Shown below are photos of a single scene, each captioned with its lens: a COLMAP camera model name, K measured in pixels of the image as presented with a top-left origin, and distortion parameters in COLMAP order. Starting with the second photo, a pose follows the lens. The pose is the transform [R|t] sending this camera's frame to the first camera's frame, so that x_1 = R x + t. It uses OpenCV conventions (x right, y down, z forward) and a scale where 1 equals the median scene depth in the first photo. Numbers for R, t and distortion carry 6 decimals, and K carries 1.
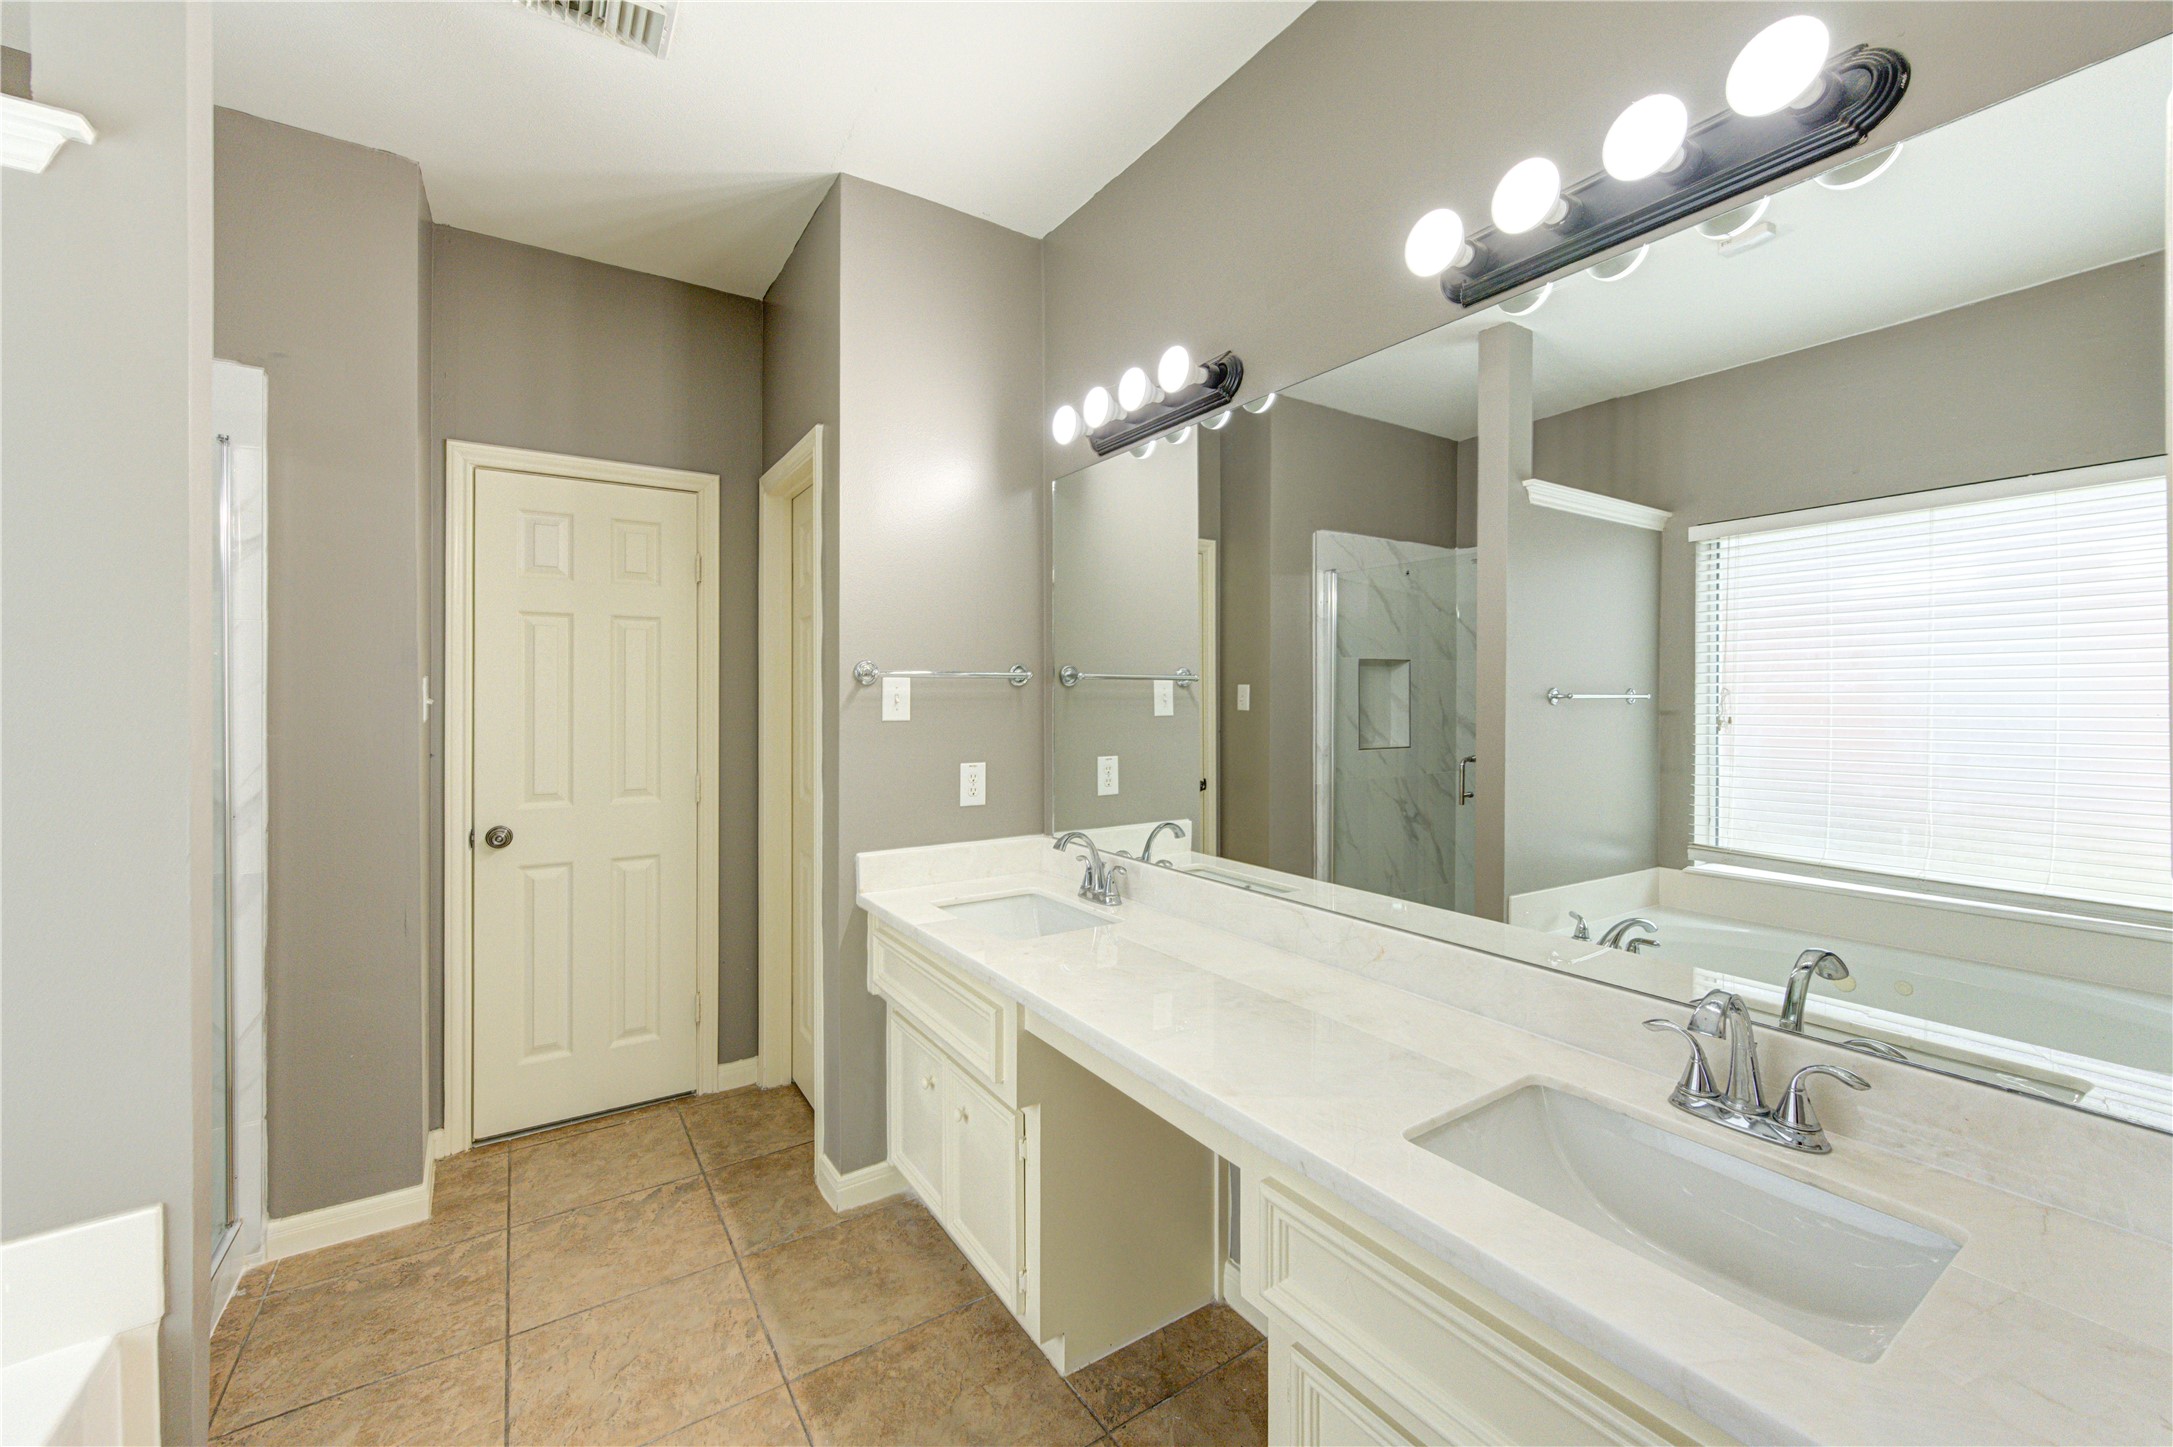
lens RADIAL K [[847.9, 0, 1082.3], [0, 847.9, 703.2], [0, 0, 1]] dist [0.002757, -0.000577]
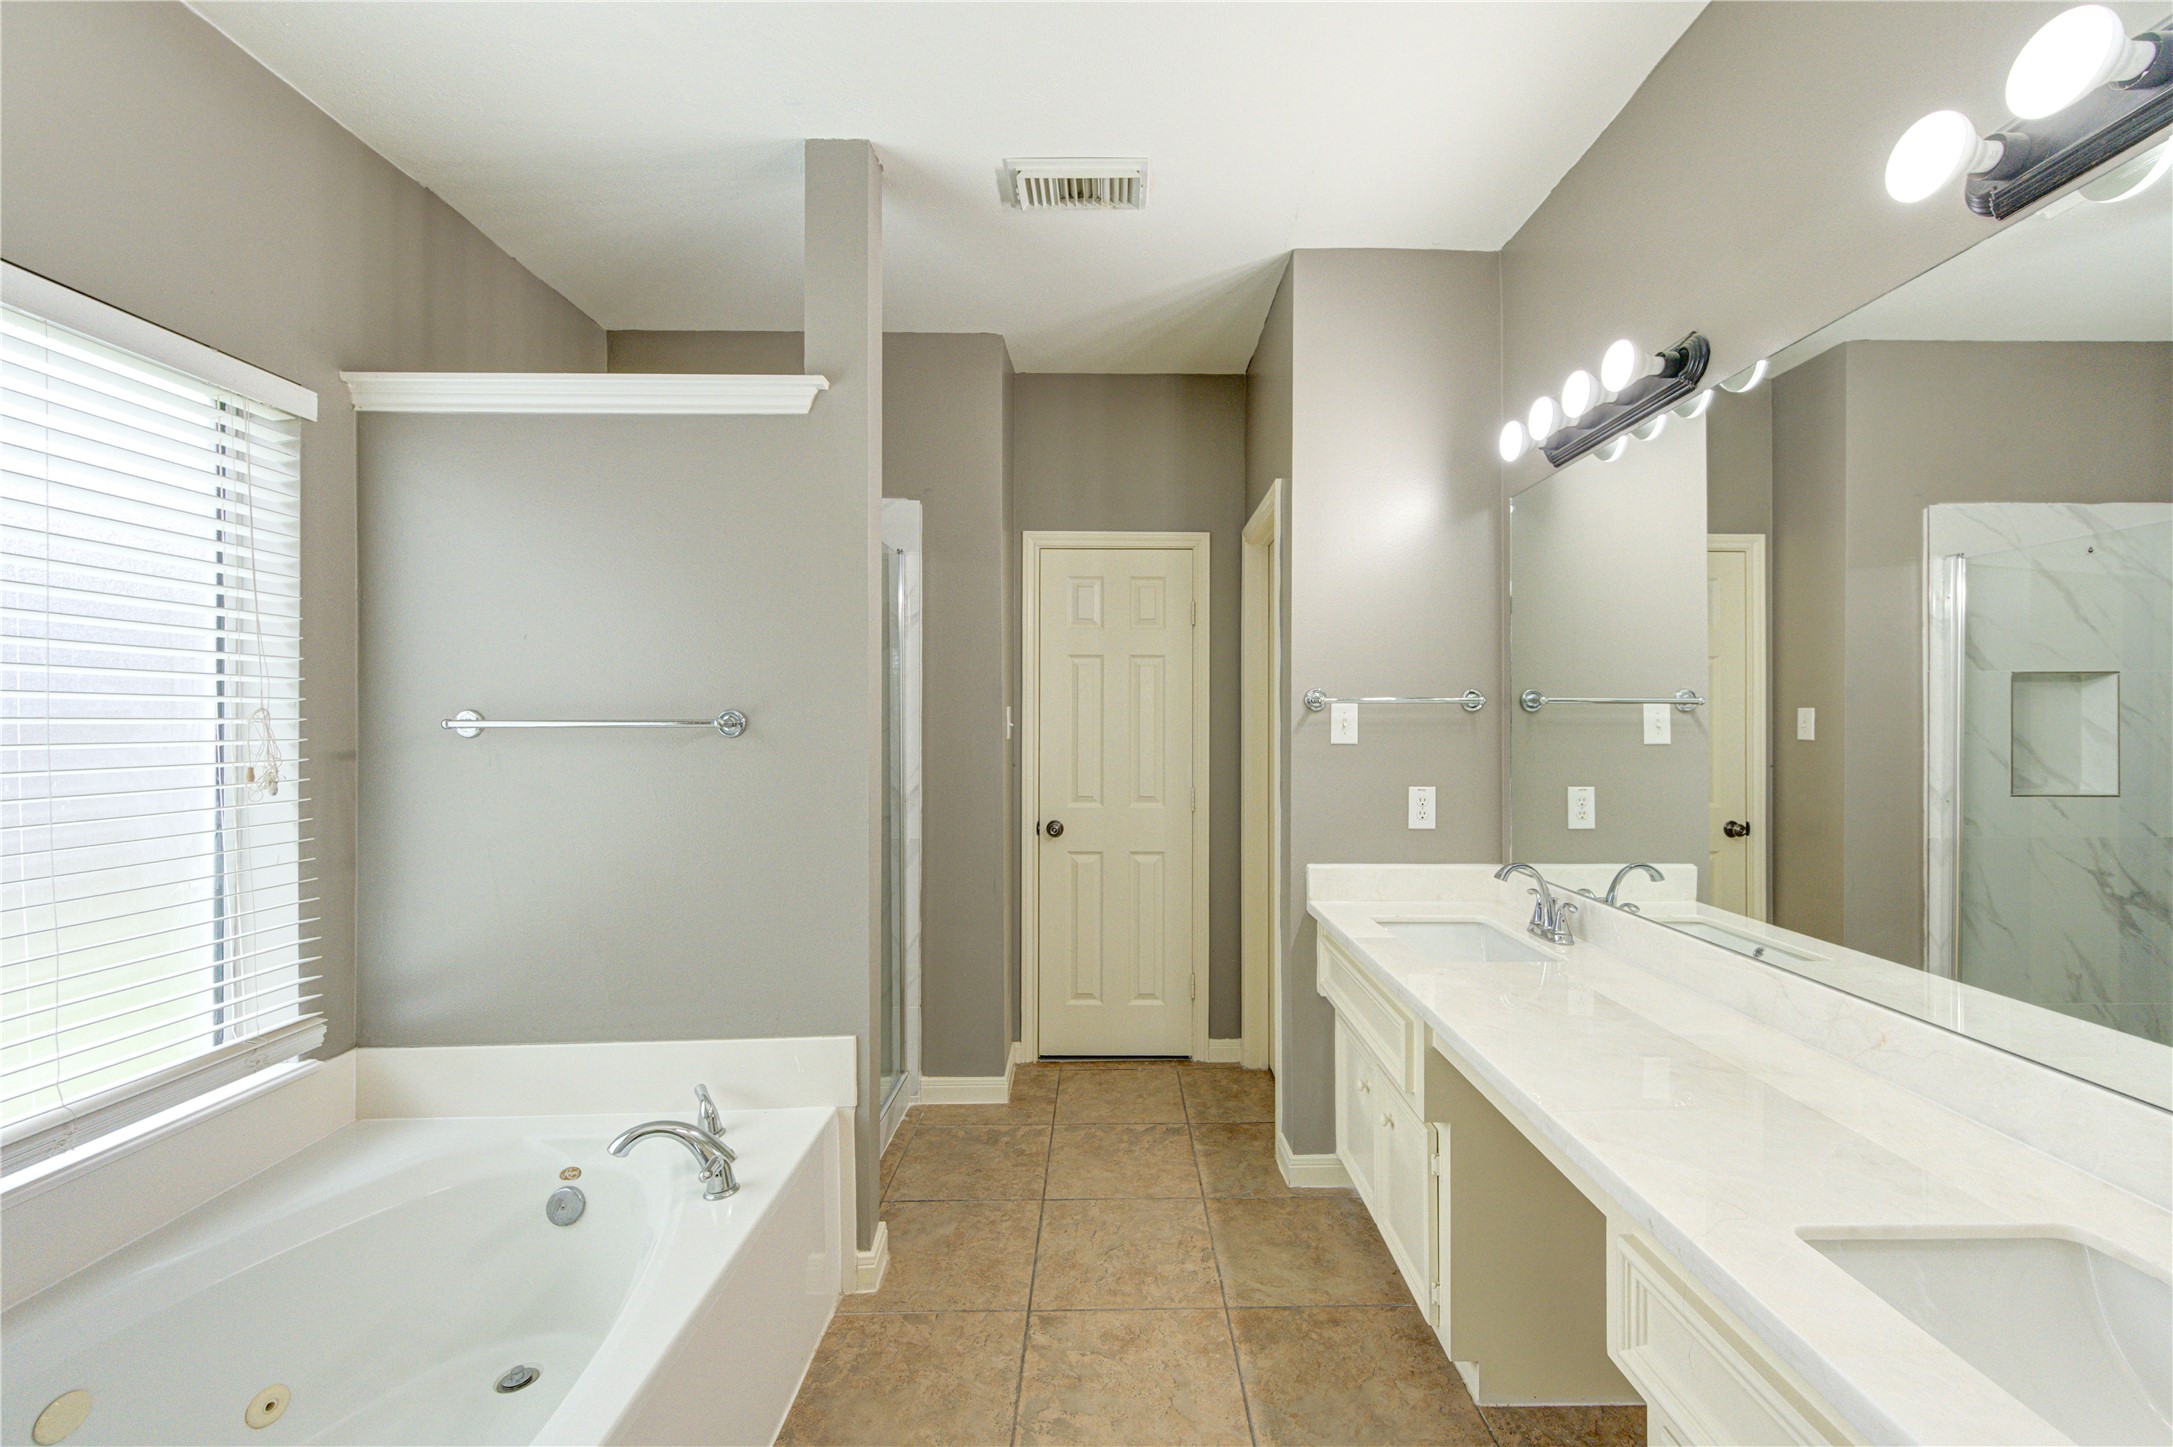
lens RADIAL K [[847.9, 0, 1134.9], [0, 847.9, 726.8], [0, 0, 1]] dist [0.002757, -0.000577]
pose [[0.845348, 0.005993, -0.534182, 0.131457], [-0.006573, 0.999978, 0.000818, -0.000414], [0.534175, 0.002820, 0.845369, -0.046383]]
